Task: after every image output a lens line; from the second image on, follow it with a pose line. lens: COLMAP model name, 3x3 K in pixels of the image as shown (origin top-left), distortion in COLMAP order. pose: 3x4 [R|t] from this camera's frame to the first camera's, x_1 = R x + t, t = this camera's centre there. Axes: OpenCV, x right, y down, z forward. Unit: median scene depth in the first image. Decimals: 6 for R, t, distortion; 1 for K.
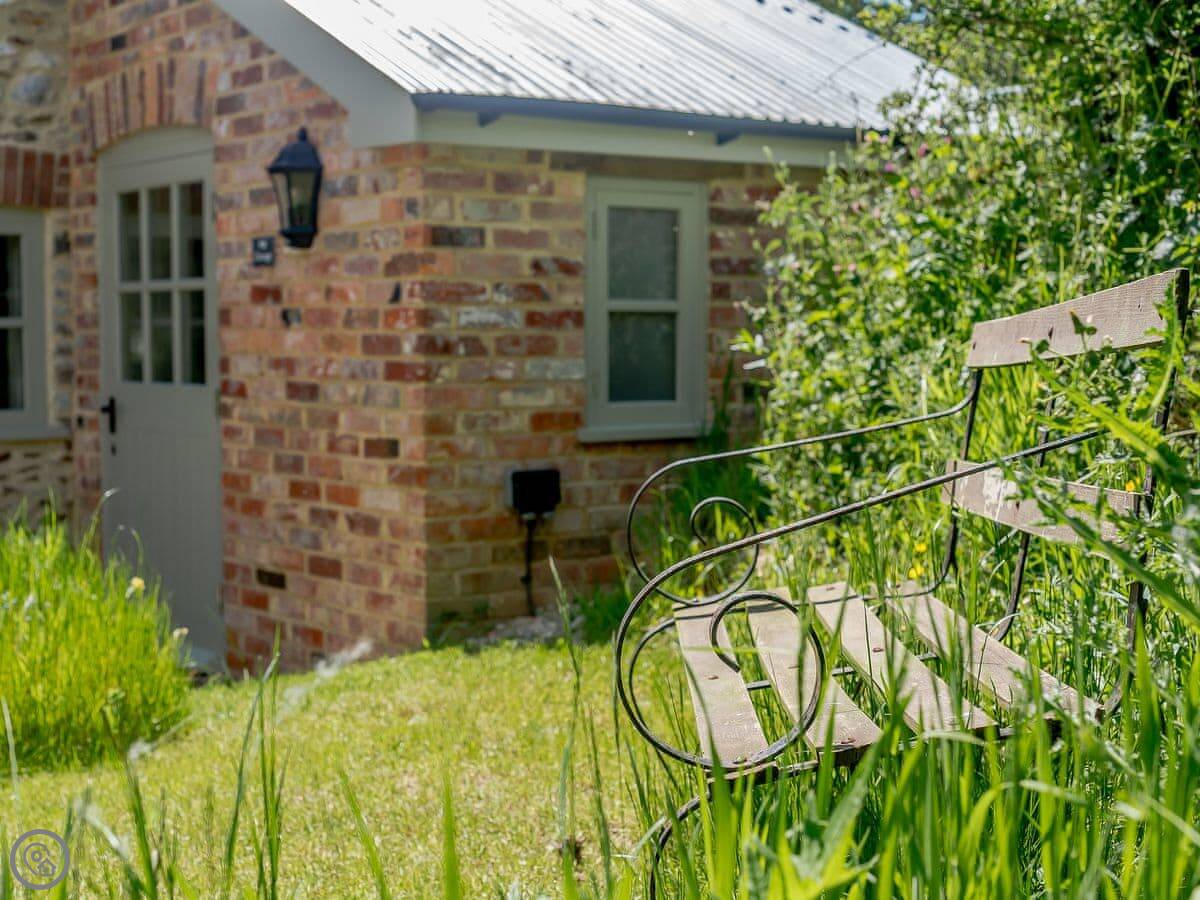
lens RADIAL K [[1895.6, 0, 600.0], [0, 1895.6, 450.0], [0, 0, 1]] dist [-0.069297, -0.060296]
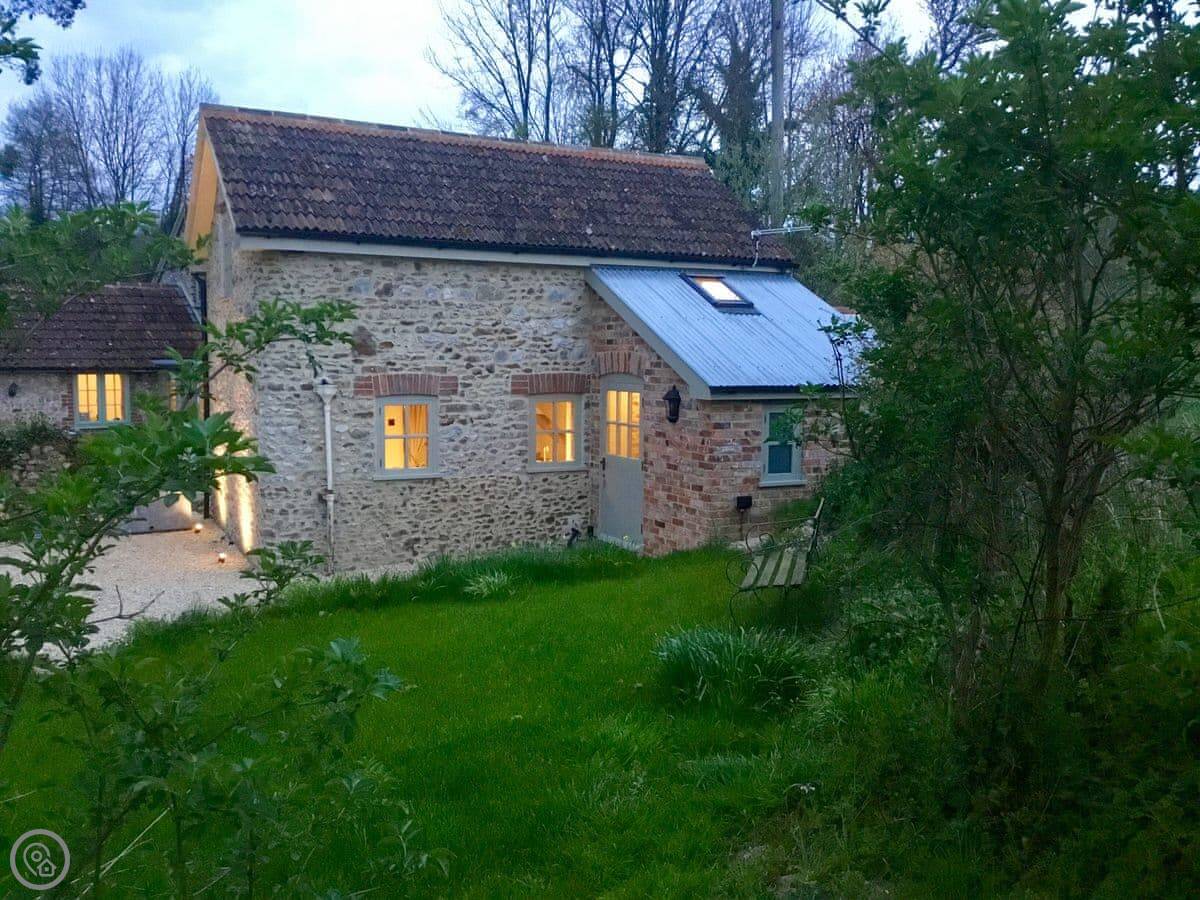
lens RADIAL K [[1022.4, 0, 617.4], [0, 1022.4, 429.2], [0, 0, 1]] dist [0.000919, 0.004429]
pose [[0.985336, 0.025261, -0.168747, 0.041994], [-0.023957, 0.999665, 0.009763, -0.109743], [0.168937, -0.005578, 0.985611, -0.722537]]
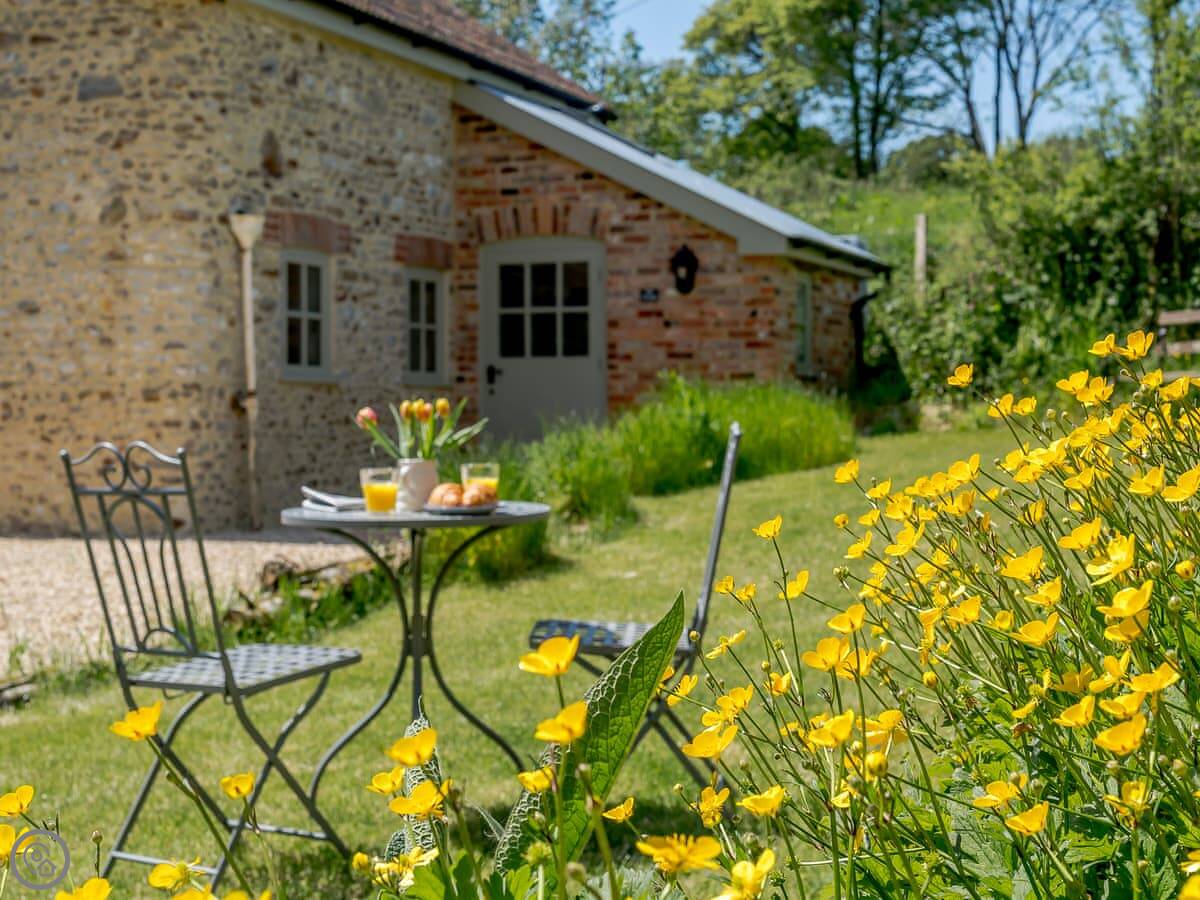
lens RADIAL K [[1895.6, 0, 600.0], [0, 1895.6, 450.0], [0, 0, 1]] dist [-0.069297, -0.060296]
pose [[0.866945, -0.005139, 0.498378, -1.412202], [0.028766, 0.998796, -0.039740, 0.175839], [-0.497574, 0.048788, 0.866049, -0.968975]]
